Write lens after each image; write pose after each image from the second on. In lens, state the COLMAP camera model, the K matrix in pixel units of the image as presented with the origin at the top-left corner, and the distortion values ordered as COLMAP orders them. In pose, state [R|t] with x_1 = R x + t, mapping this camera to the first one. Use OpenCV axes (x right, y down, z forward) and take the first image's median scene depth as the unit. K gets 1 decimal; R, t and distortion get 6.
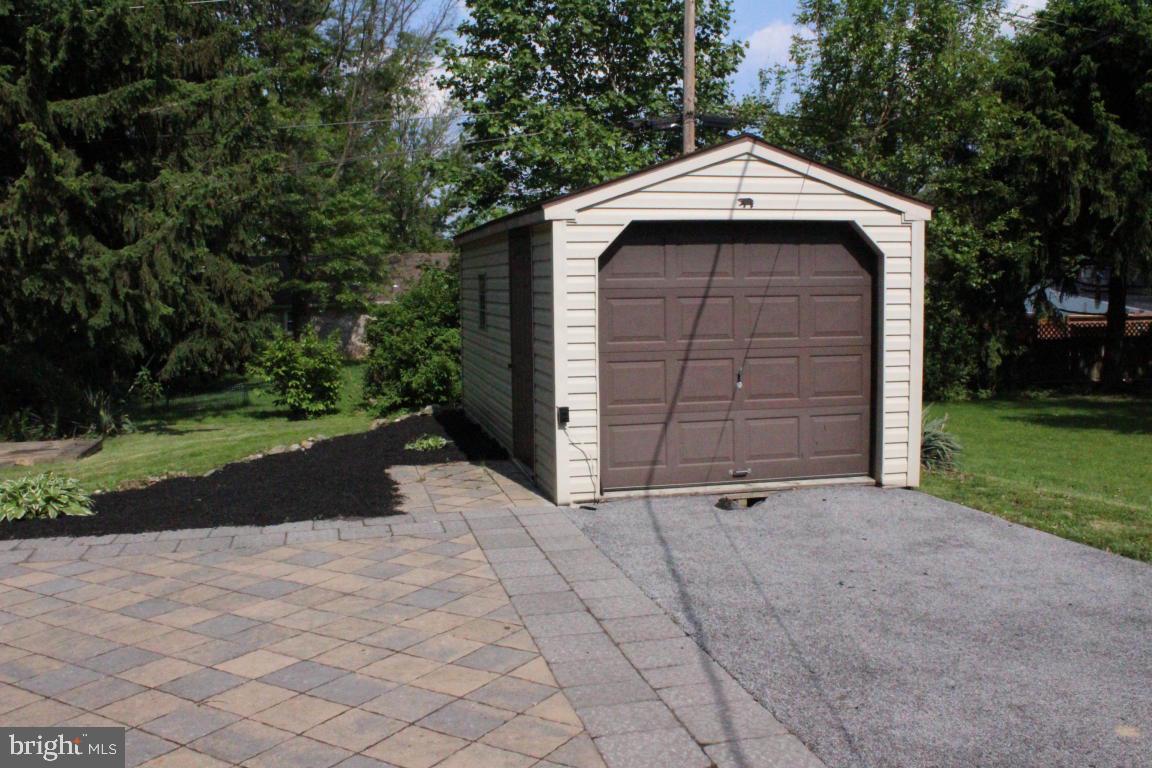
lens RADIAL K [[1053.4, 0, 568.5], [0, 1053.4, 387.3], [0, 0, 1]] dist [-0.104458, 0.023756]
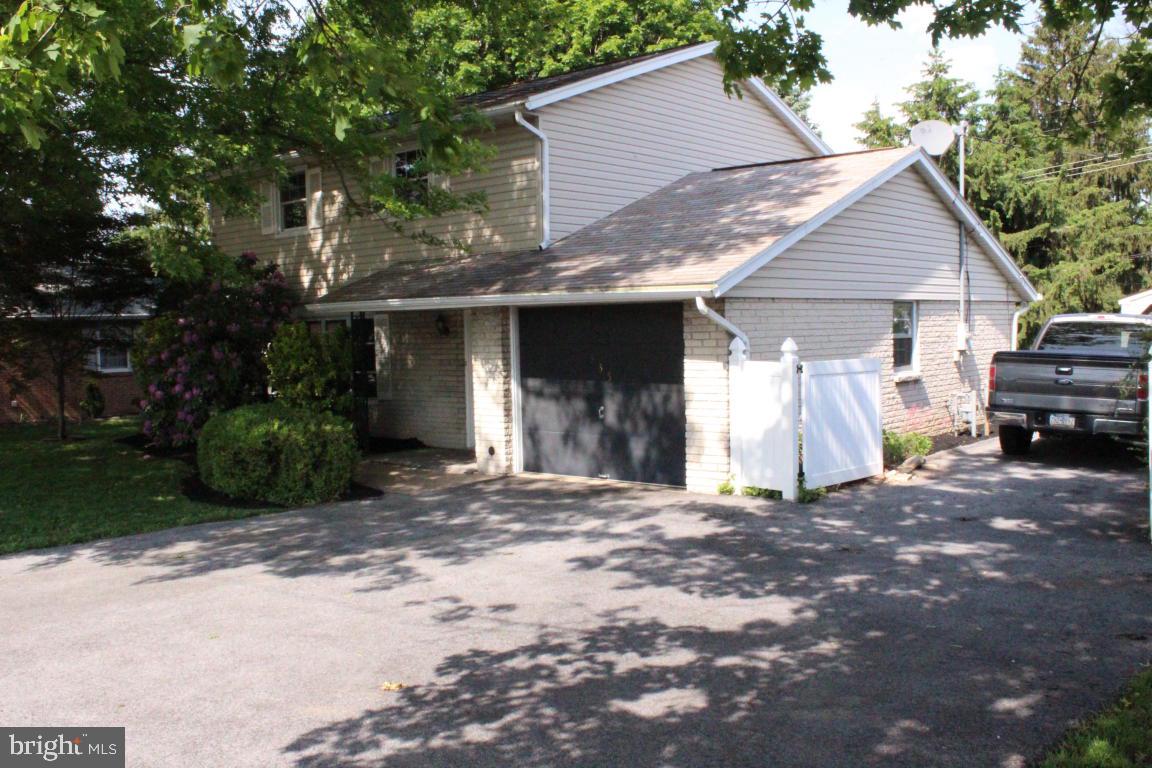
lens RADIAL K [[1053.4, 0, 568.5], [0, 1053.4, 387.3], [0, 0, 1]] dist [-0.104458, 0.023756]
pose [[0.603973, 0.052006, -0.795306, 0.692917], [-0.068302, 0.997575, 0.013363, 0.079385], [0.794072, 0.046250, 0.606061, -1.052180]]
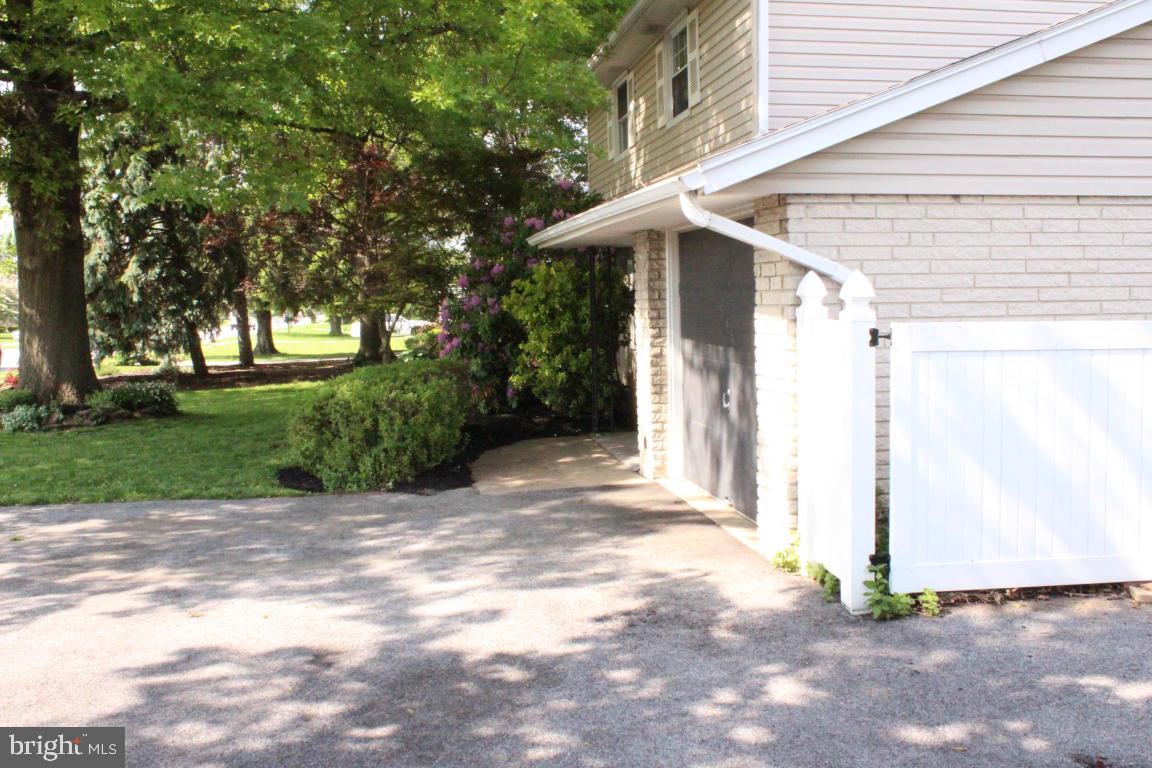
lens RADIAL K [[1053.4, 0, 568.5], [0, 1053.4, 387.3], [0, 0, 1]] dist [-0.104458, 0.023756]
pose [[-0.052249, 0.107555, -0.992825, 0.572987], [-0.075371, 0.990923, 0.111315, 0.054753], [0.995786, 0.080646, -0.043668, -0.629008]]
